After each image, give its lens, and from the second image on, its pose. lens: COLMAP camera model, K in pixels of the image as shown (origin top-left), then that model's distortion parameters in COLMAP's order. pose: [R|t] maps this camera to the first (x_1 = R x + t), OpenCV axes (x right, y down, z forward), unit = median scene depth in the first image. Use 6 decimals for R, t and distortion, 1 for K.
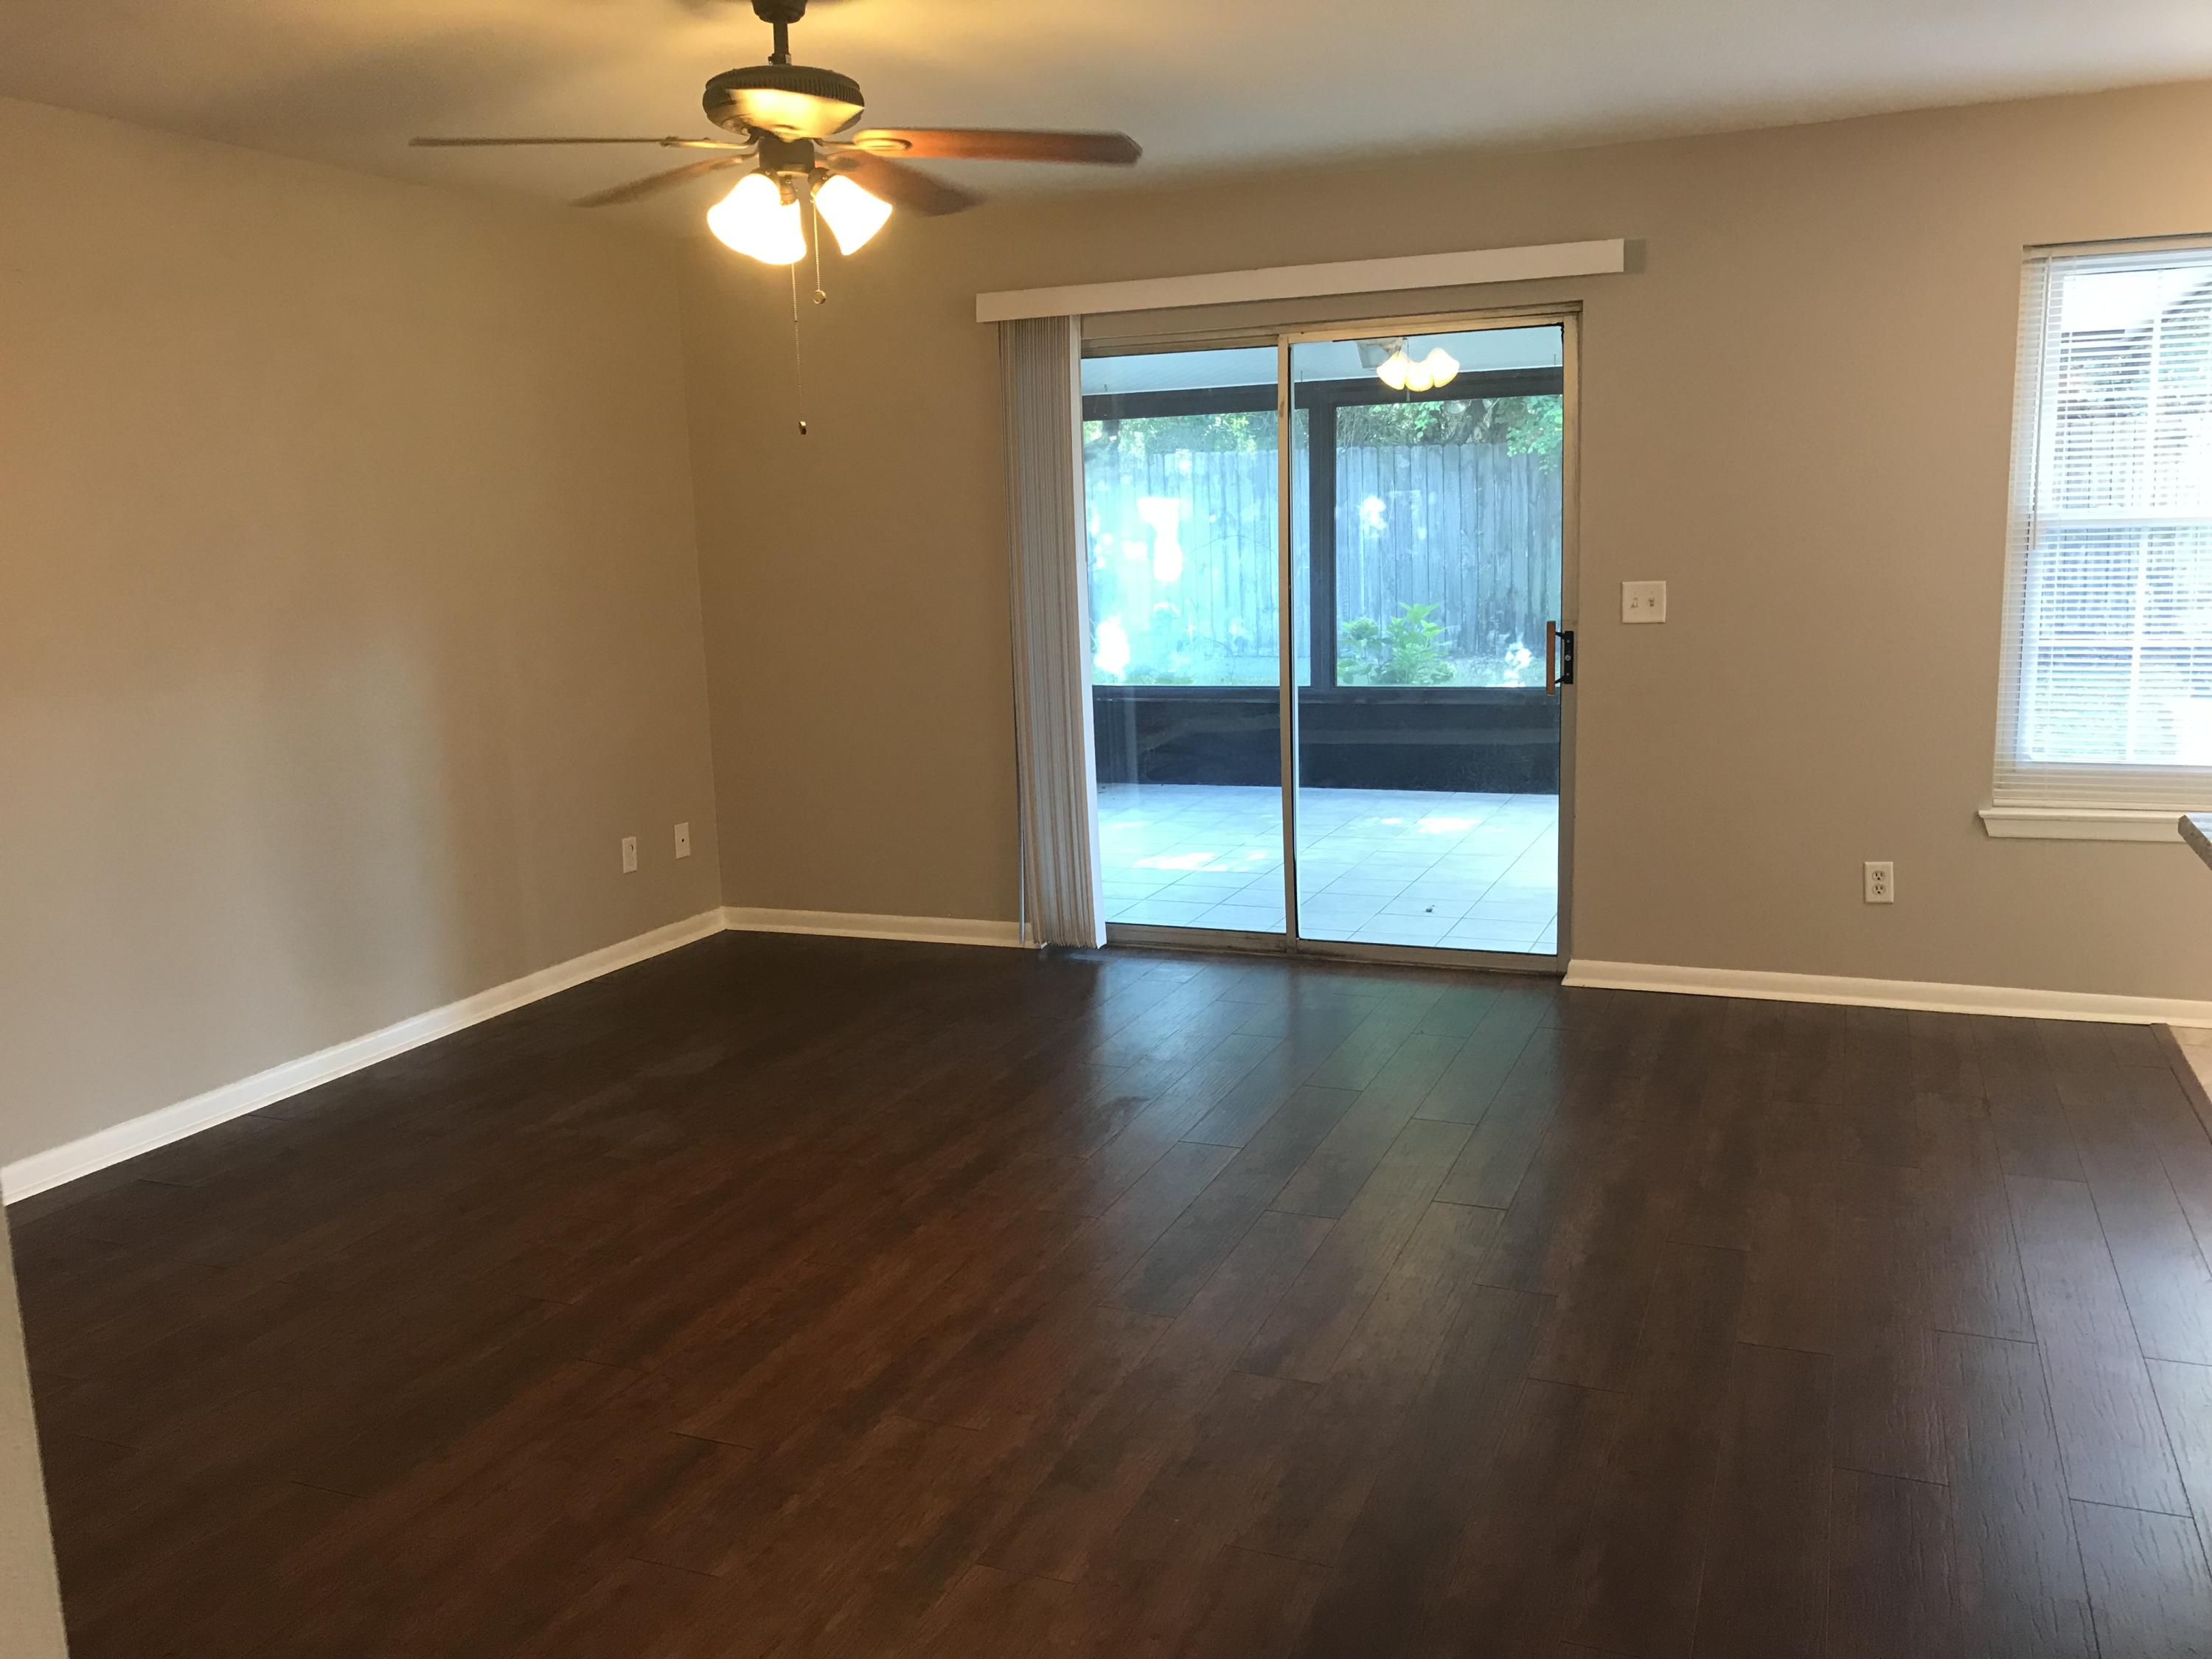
lens RADIAL K [[1796.9, 0, 1118.4], [0, 1796.9, 814.0], [0, 0, 1]] dist [0.036505, -0.035105]
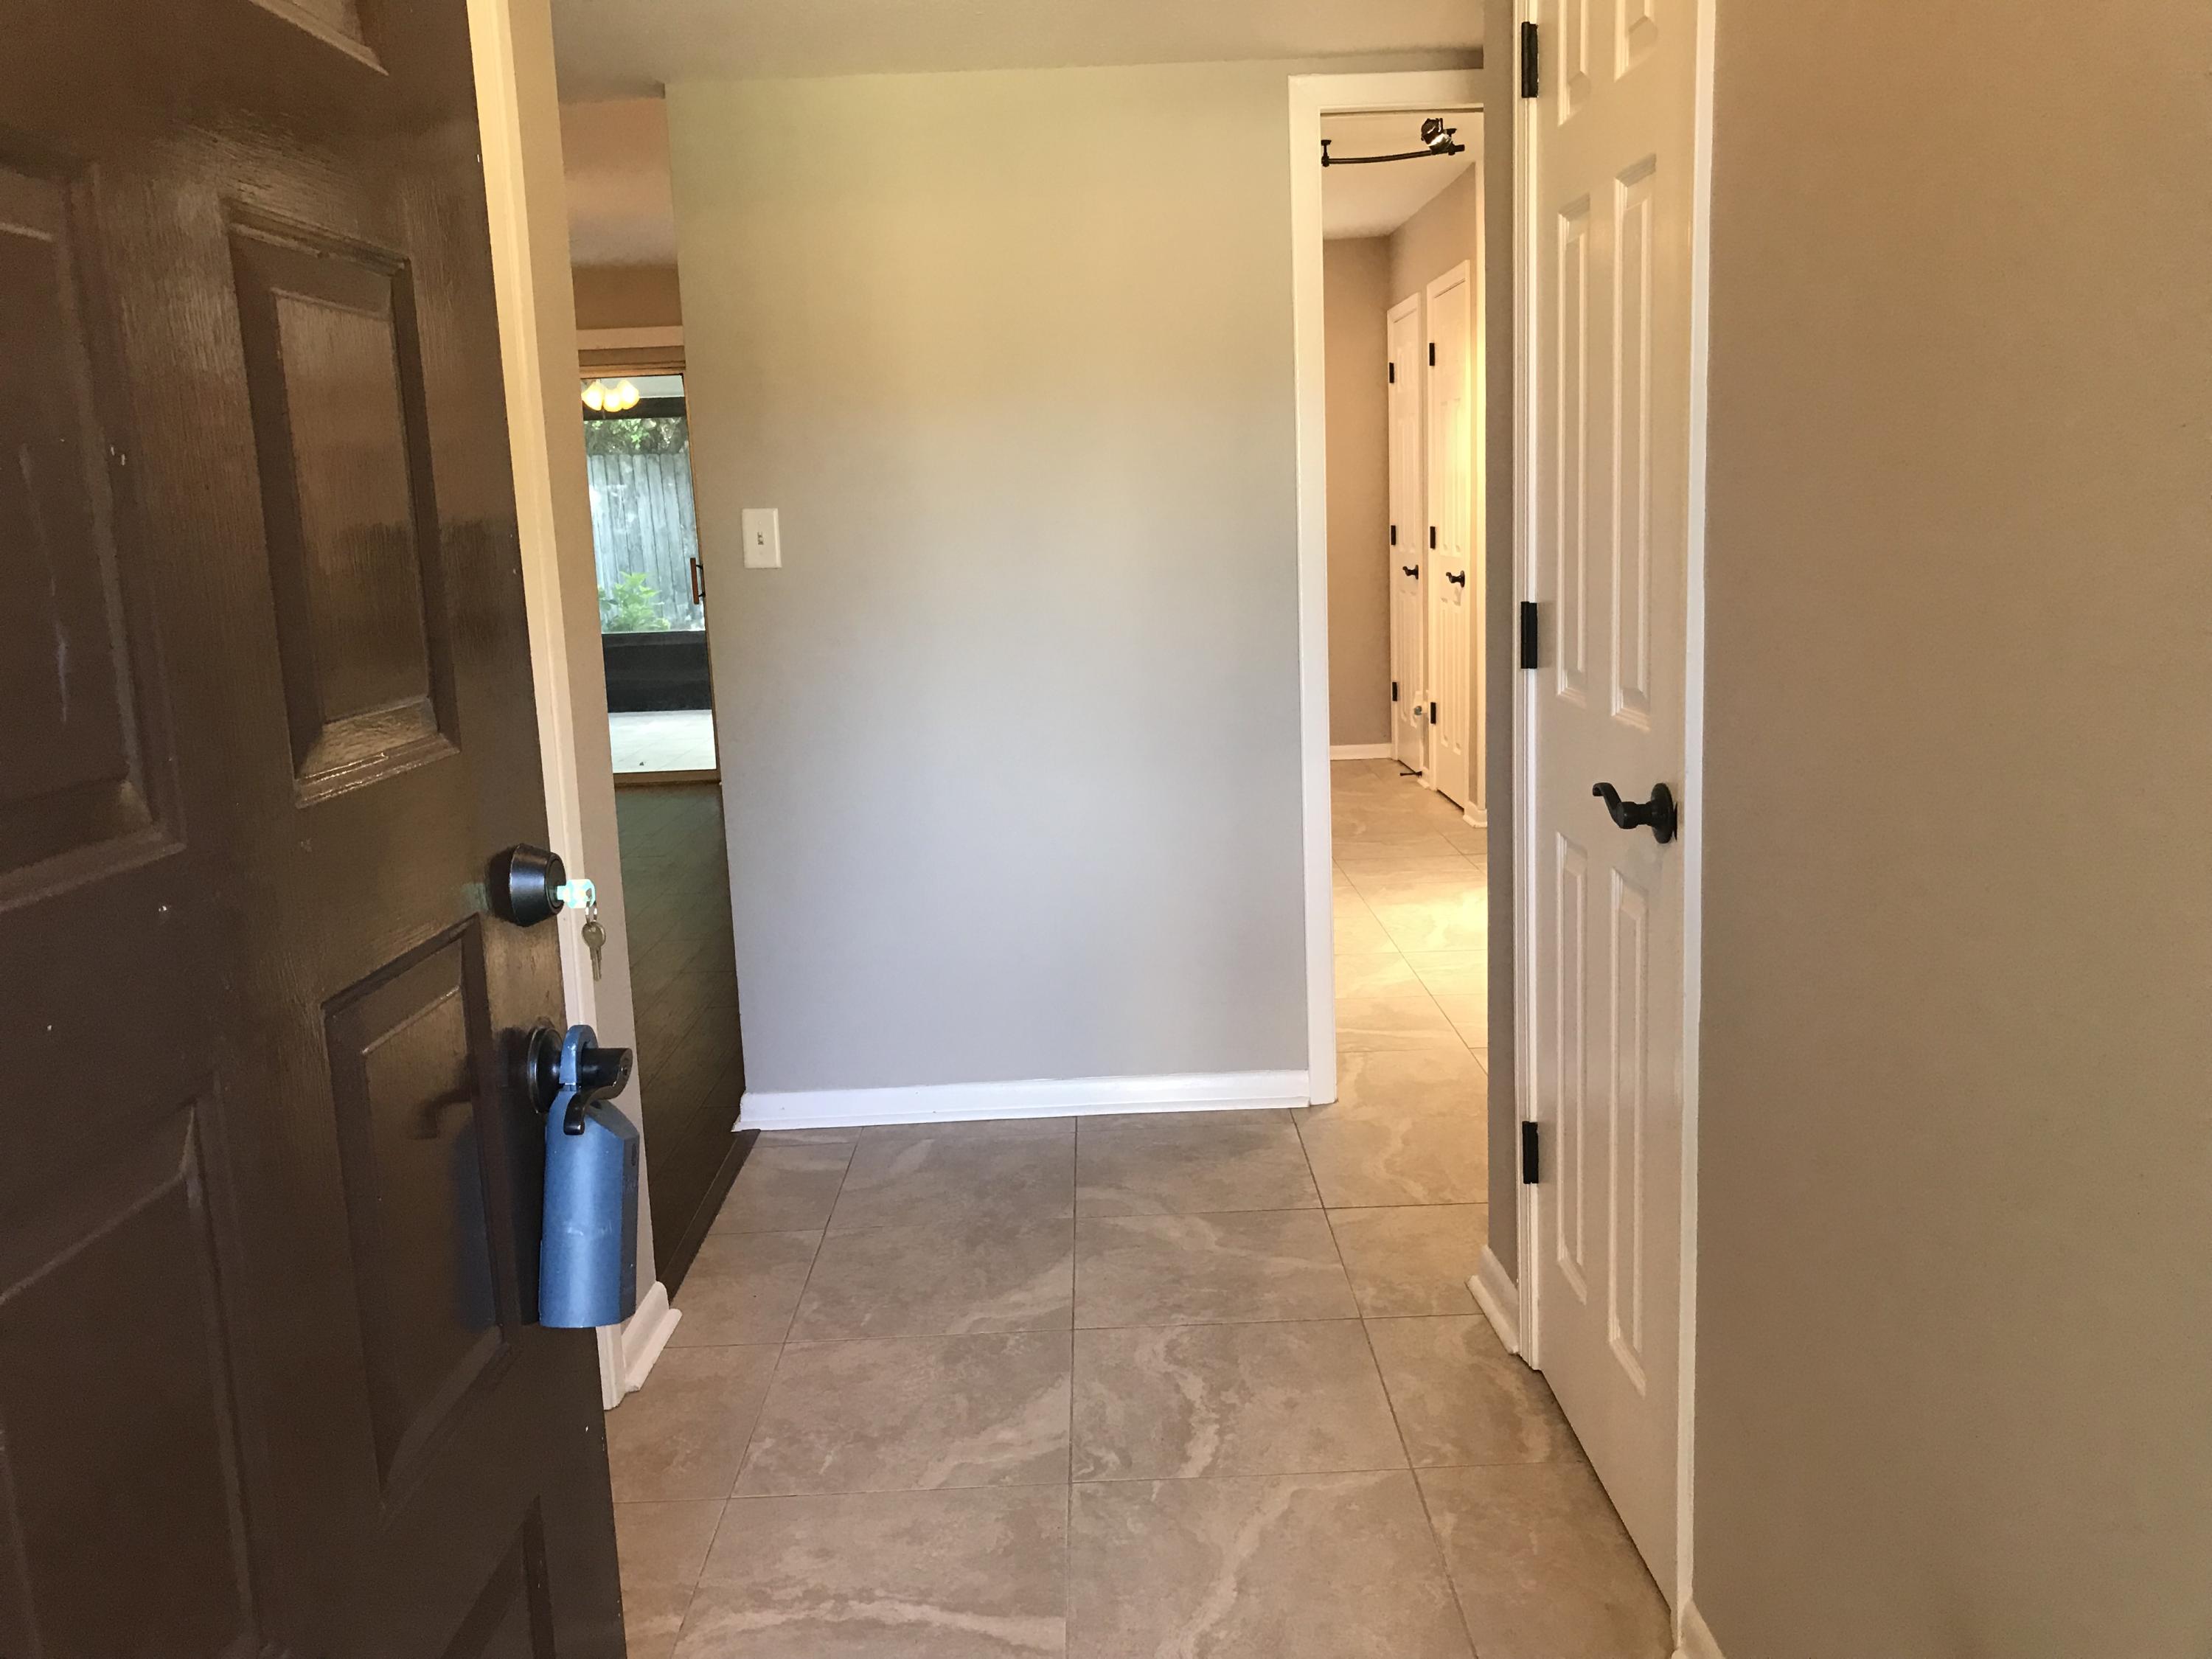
lens RADIAL K [[1796.9, 0, 1092.7], [0, 1796.9, 844.3], [0, 0, 1]] dist [0.036505, -0.035105]
pose [[0.927909, -0.075181, 0.365146, -0.019004], [0.072546, 0.997145, 0.020952, 0.077450], [-0.365679, 0.007048, 0.930714, -0.346093]]
